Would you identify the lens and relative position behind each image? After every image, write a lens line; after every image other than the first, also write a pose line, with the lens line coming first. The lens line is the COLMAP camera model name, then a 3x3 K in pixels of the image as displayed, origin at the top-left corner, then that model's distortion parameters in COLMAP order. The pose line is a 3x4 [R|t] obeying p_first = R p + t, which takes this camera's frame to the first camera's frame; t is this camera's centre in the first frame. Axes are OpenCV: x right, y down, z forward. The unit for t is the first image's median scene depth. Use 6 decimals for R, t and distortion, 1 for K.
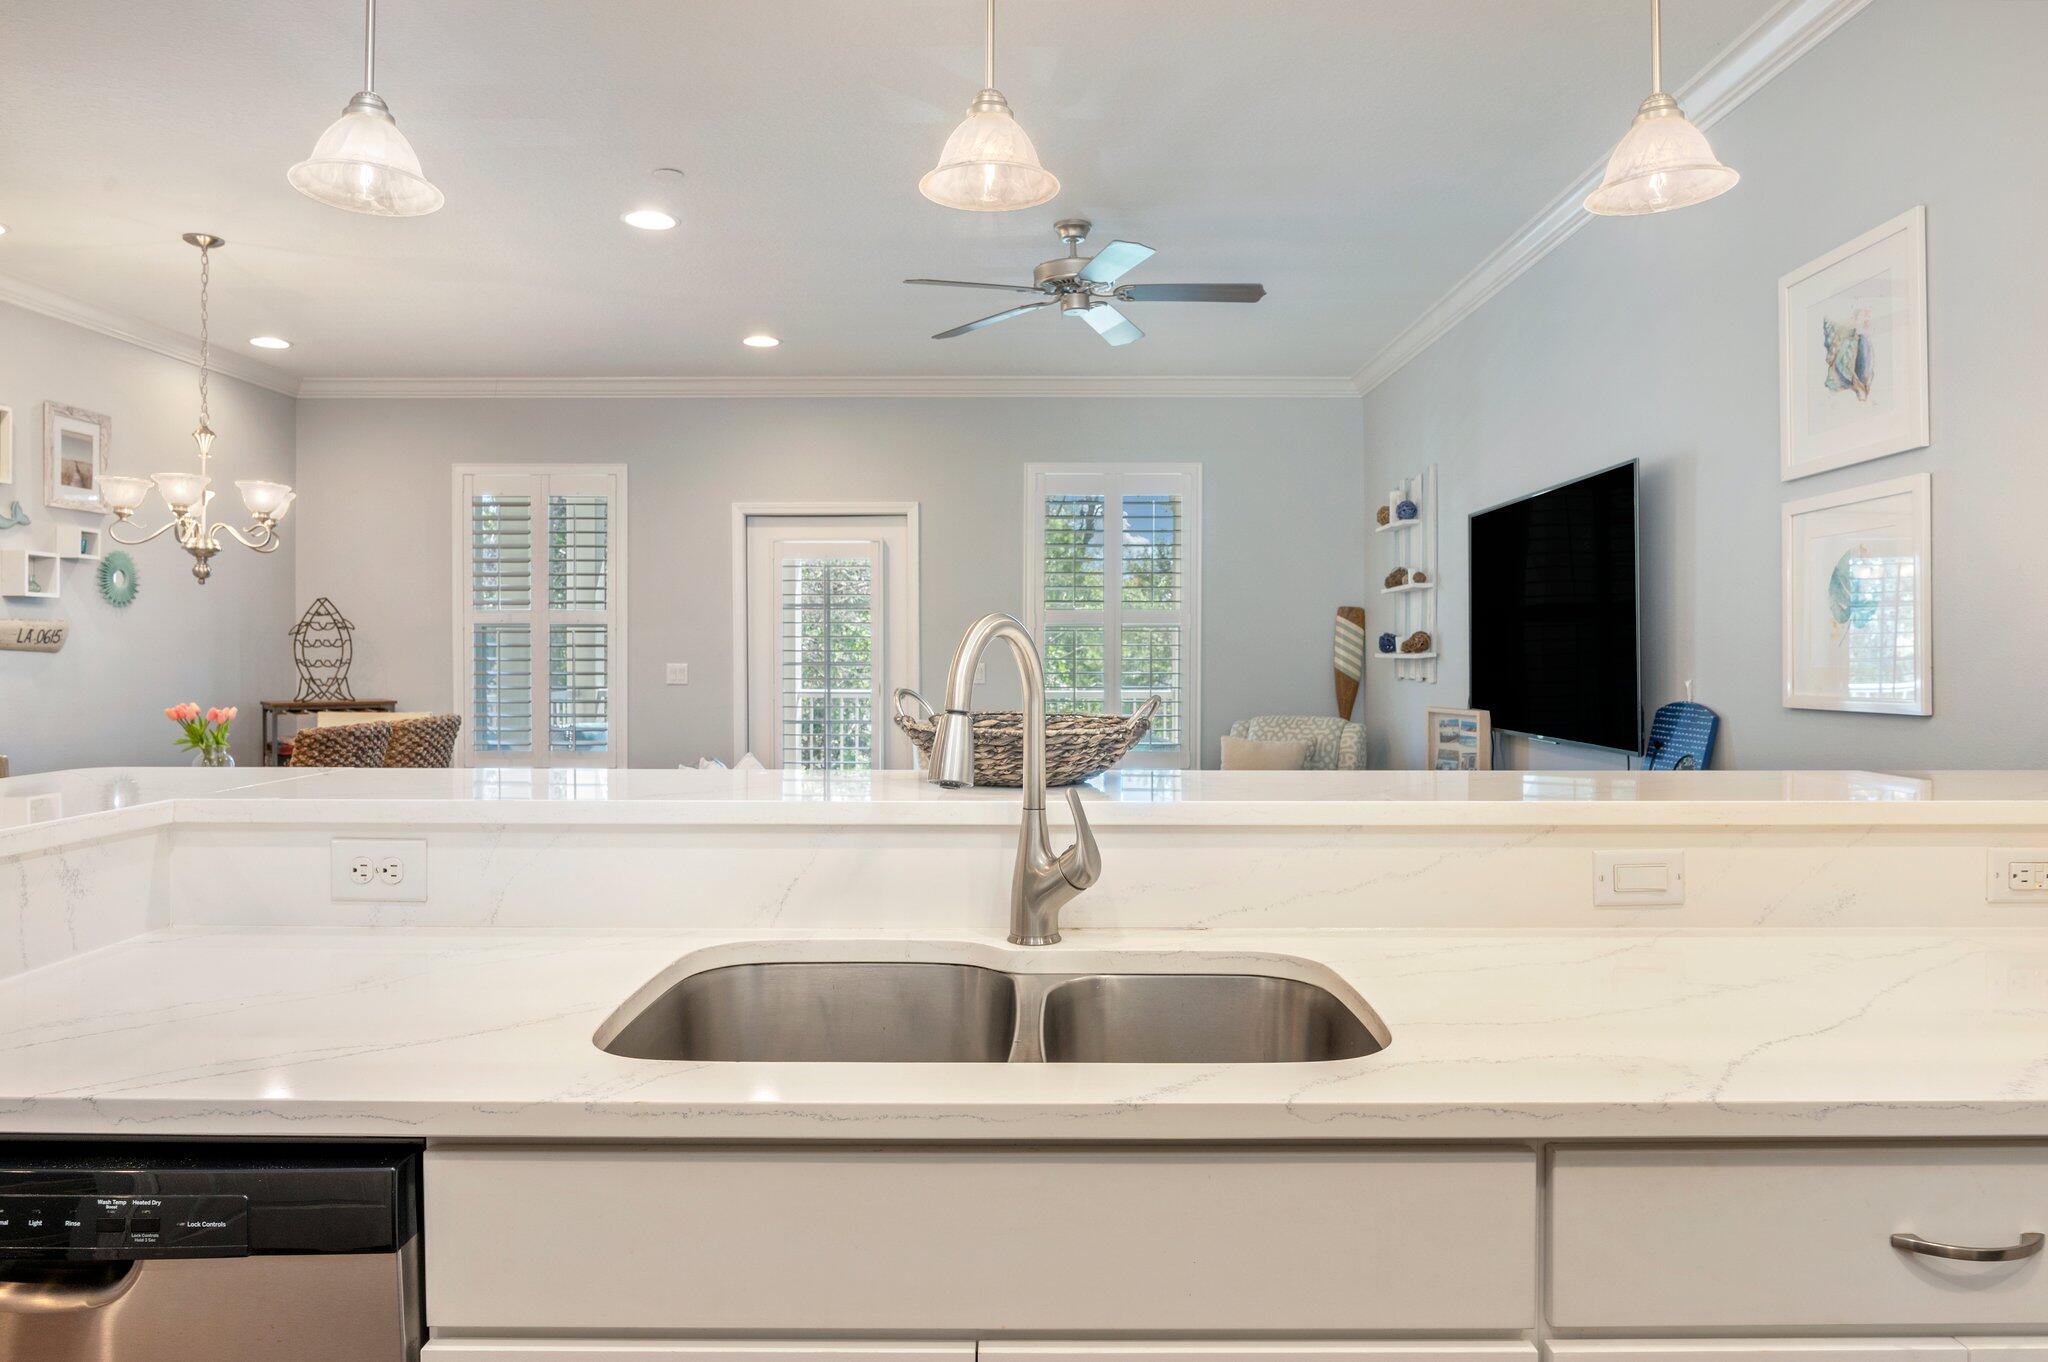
lens RADIAL K [[1253.3, 0, 1027.3], [0, 1253.3, 675.5], [0, 0, 1]] dist [-0.001876, 0.000887]
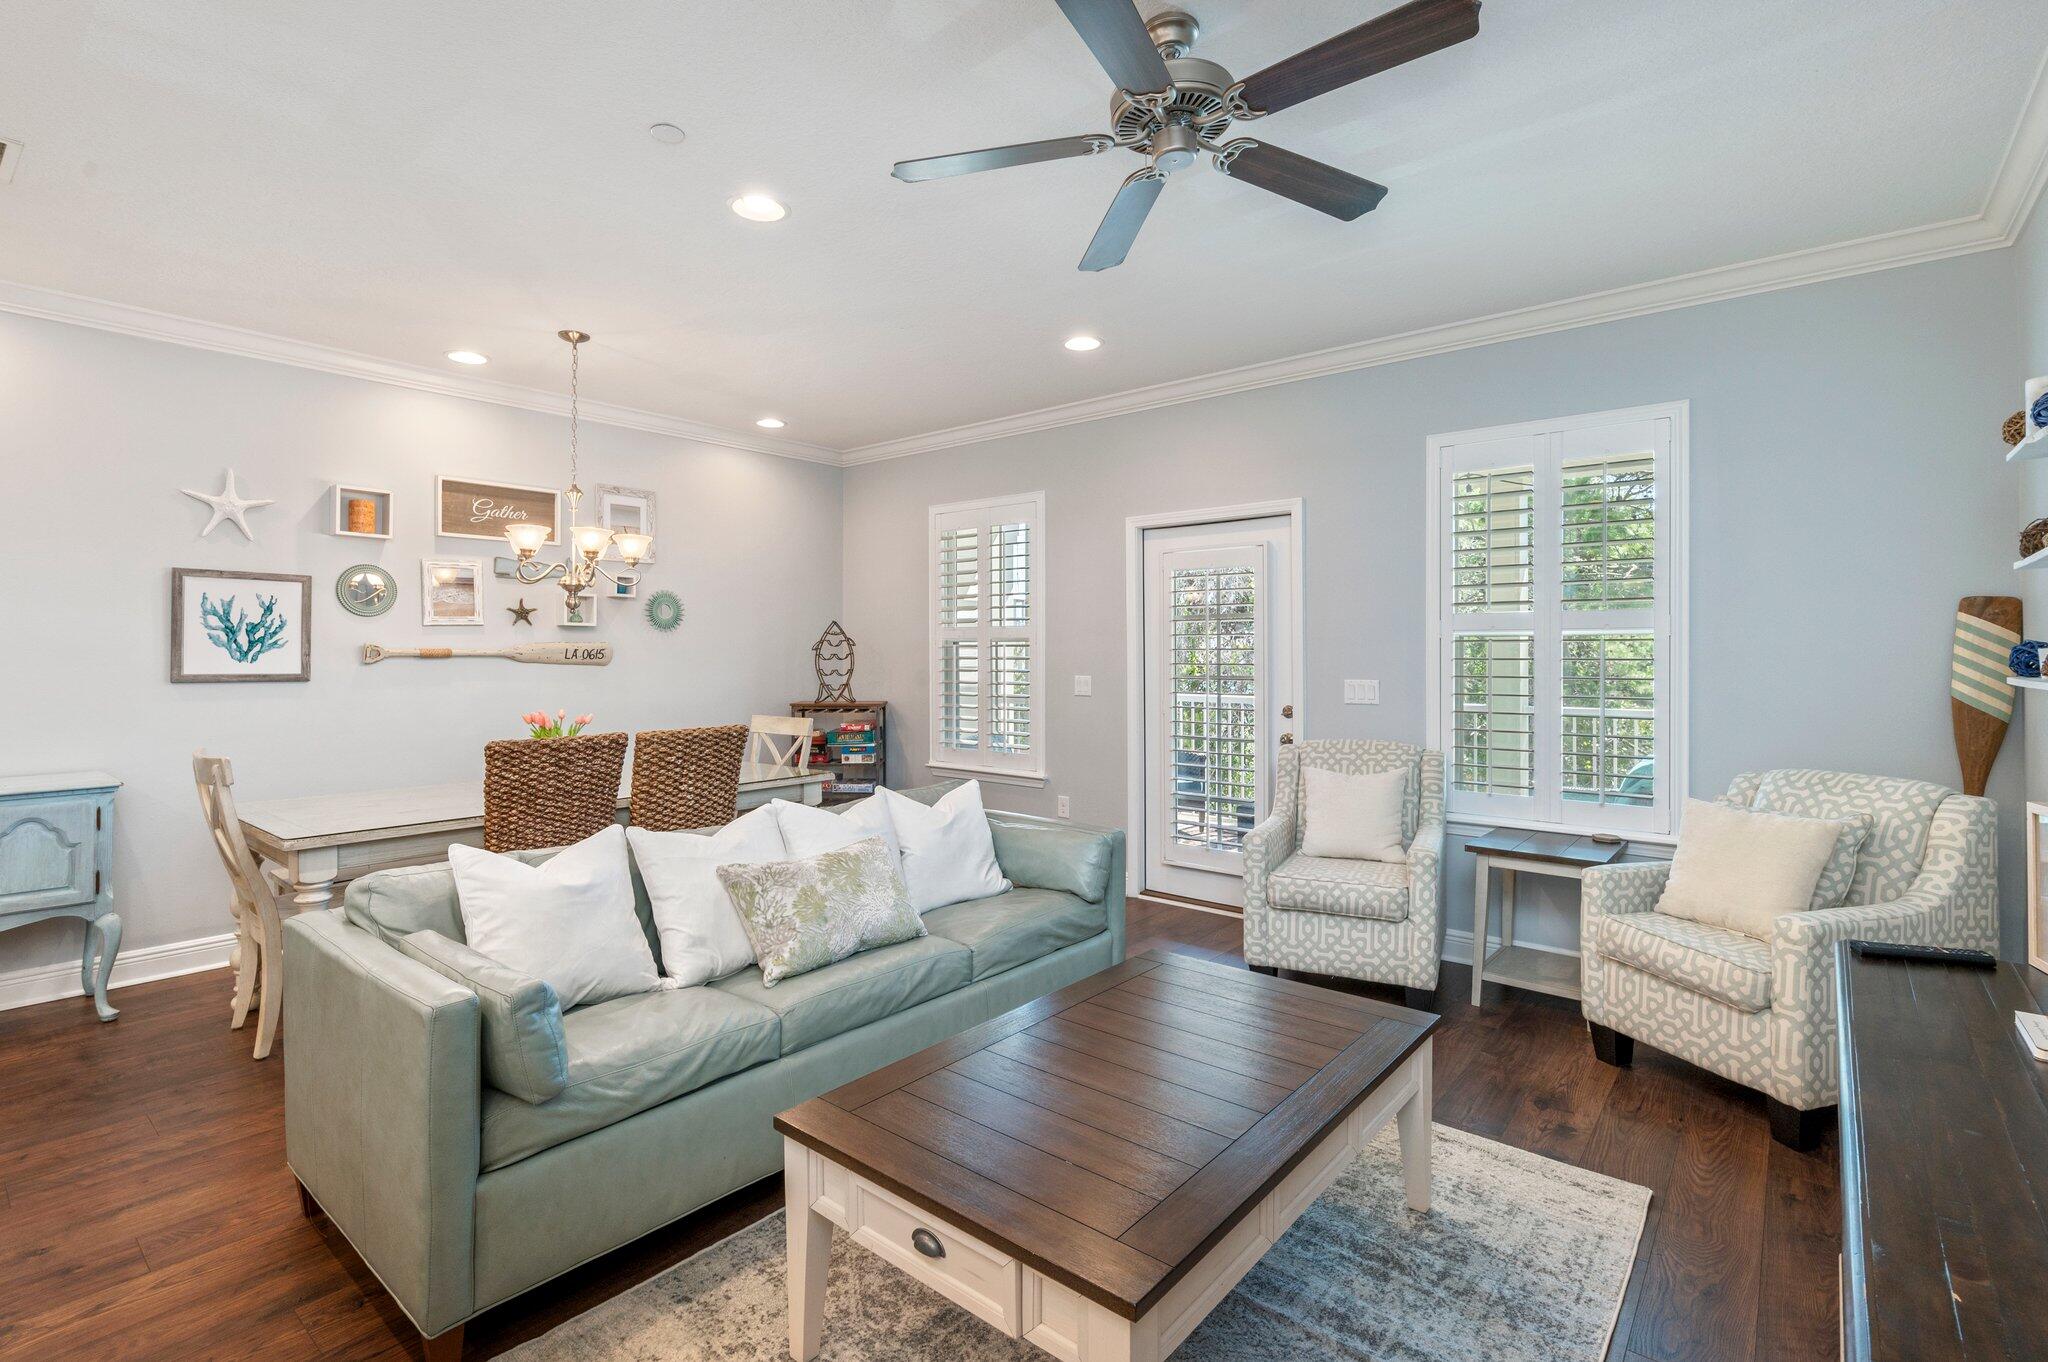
lens RADIAL K [[946.4, 0, 1032.8], [0, 946.4, 652.7], [0, 0, 1]] dist [-0.009593, 0.001190]
pose [[0.779759, -0.001940, -0.626077, 0.228258], [-0.010993, 0.999799, -0.016789, -0.018842], [0.625984, 0.019974, 0.779580, 0.454268]]
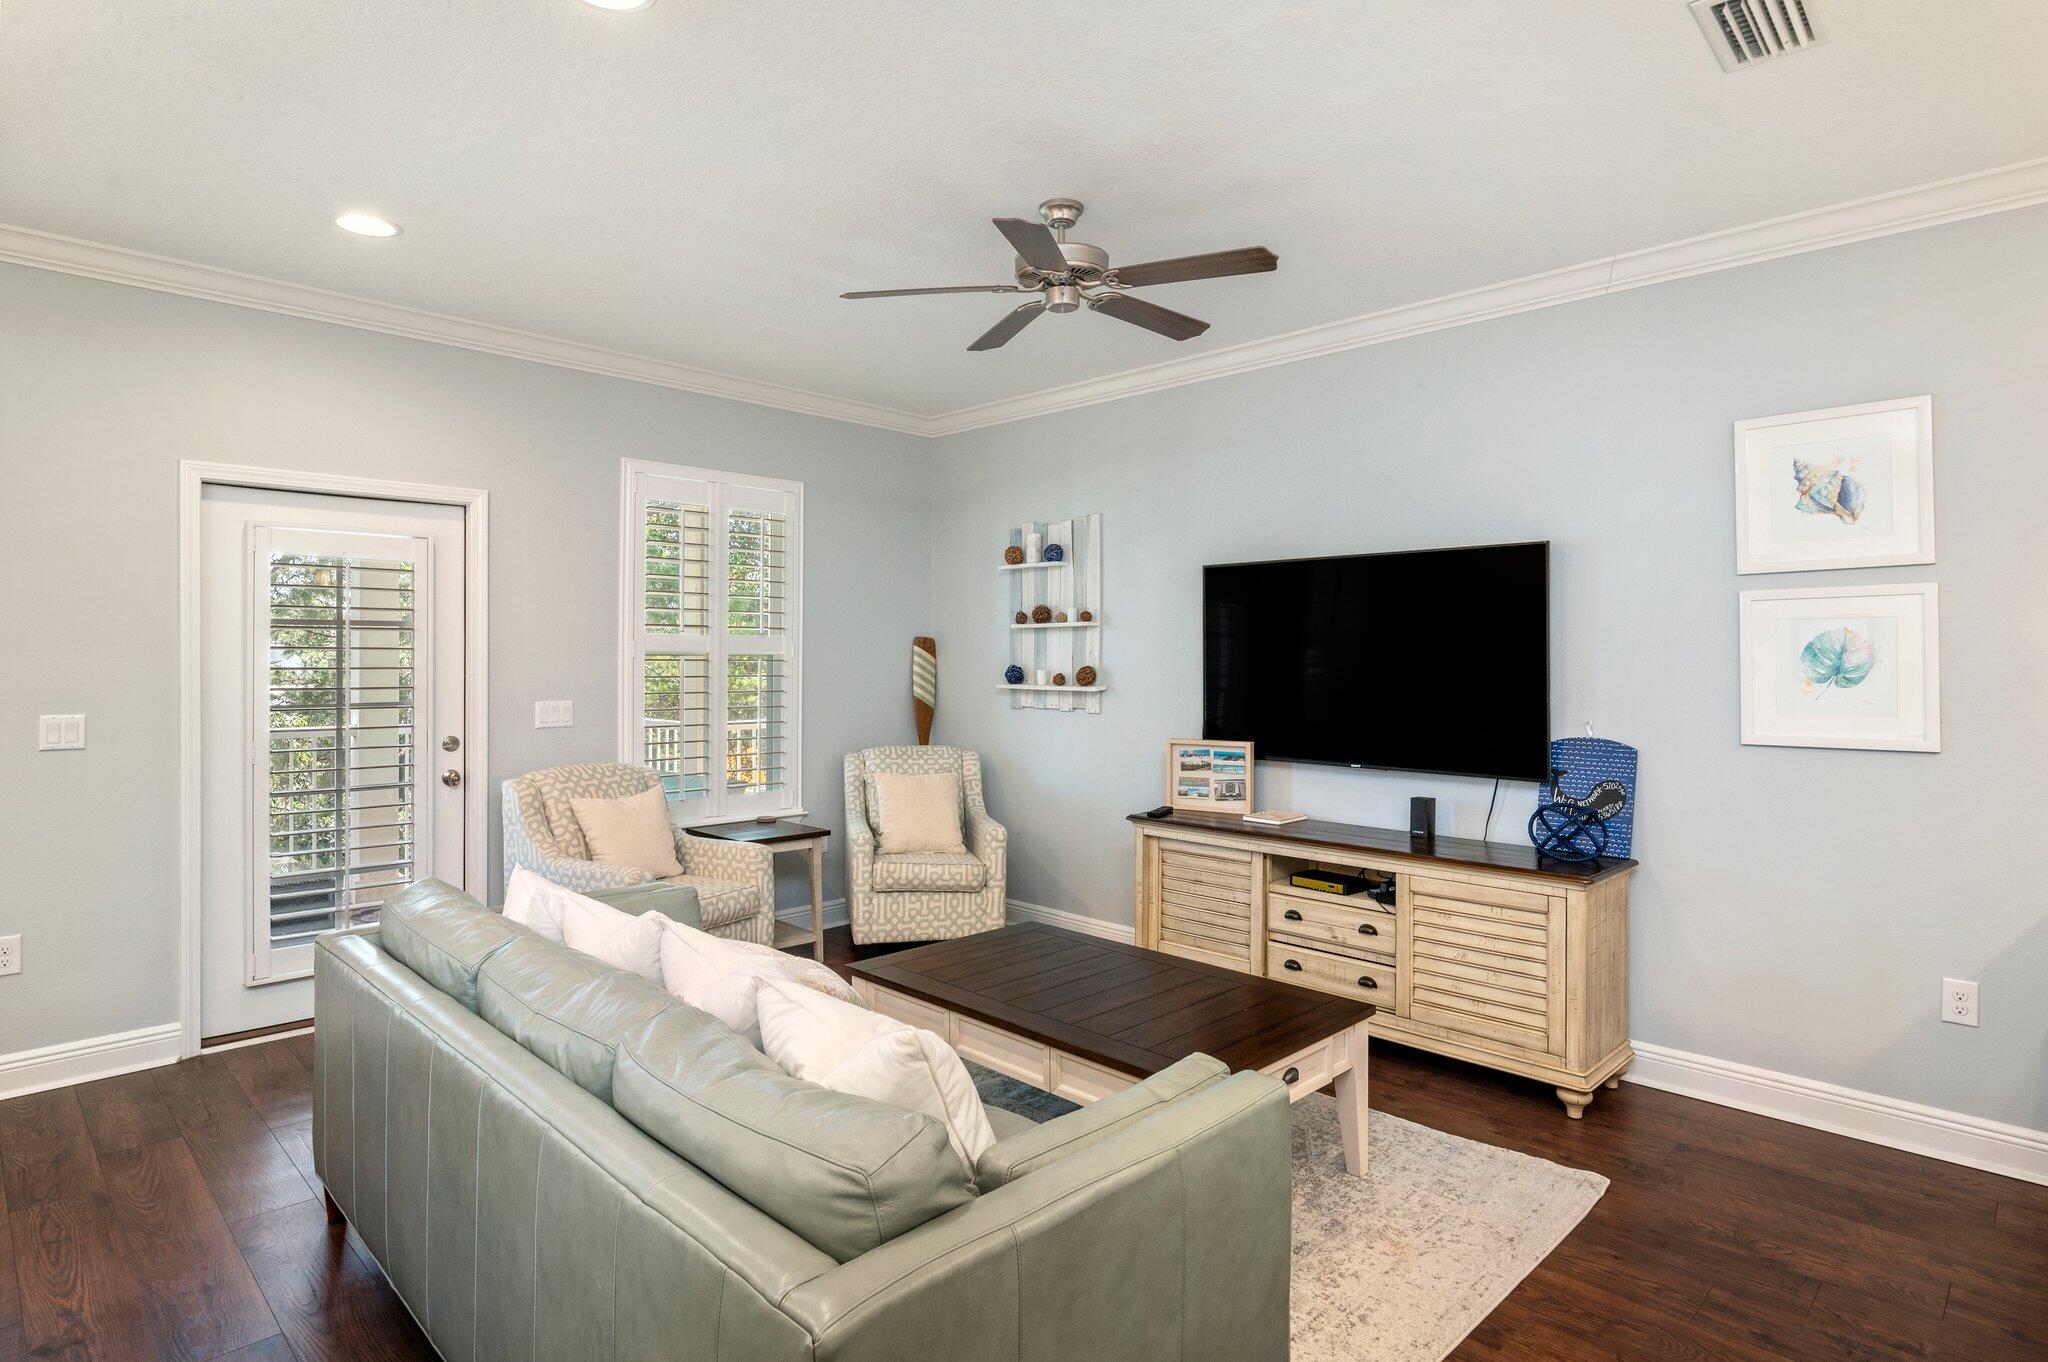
lens RADIAL K [[1075.2, 0, 1004.1], [0, 1075.2, 646.9], [0, 0, 1]] dist [-0.013802, -0.000598]
pose [[0.708479, 0.007166, 0.705696, -0.403456], [0.011017, 0.999714, -0.021212, -0.033252], [-0.705646, 0.022803, 0.708197, 0.402974]]
